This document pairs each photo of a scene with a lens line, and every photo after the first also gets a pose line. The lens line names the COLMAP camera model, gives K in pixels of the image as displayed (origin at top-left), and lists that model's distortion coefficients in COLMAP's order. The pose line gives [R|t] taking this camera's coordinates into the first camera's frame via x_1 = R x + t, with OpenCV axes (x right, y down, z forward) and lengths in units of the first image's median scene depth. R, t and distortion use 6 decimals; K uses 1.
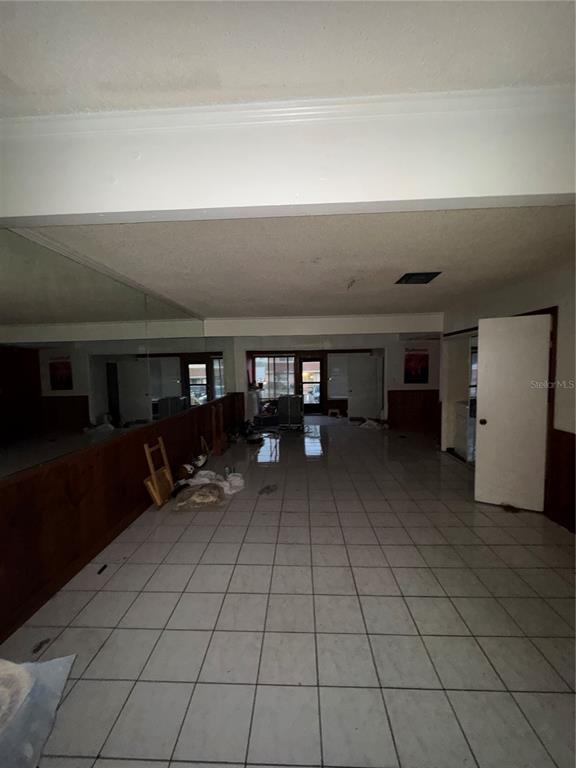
lens RADIAL K [[307.6, 0, 287.3], [0, 307.6, 379.7], [0, 0, 1]] dist [0.000120, 0.000230]
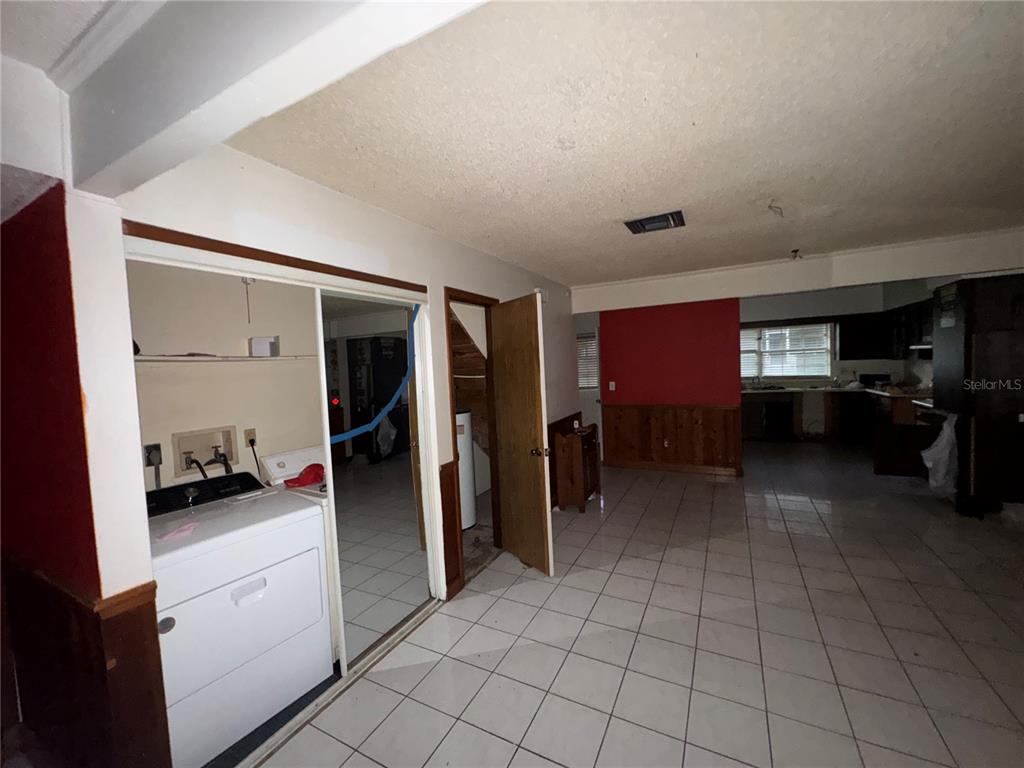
lens RADIAL K [[410.1, 0, 512.0], [0, 410.1, 384.0], [0, 0, 1]] dist [0.000120, 0.000230]
pose [[-0.901074, 0.039500, 0.431863, 0.128629], [0.081652, 0.993485, 0.079499, -0.033173], [-0.425910, 0.106897, -0.898429, 0.743067]]
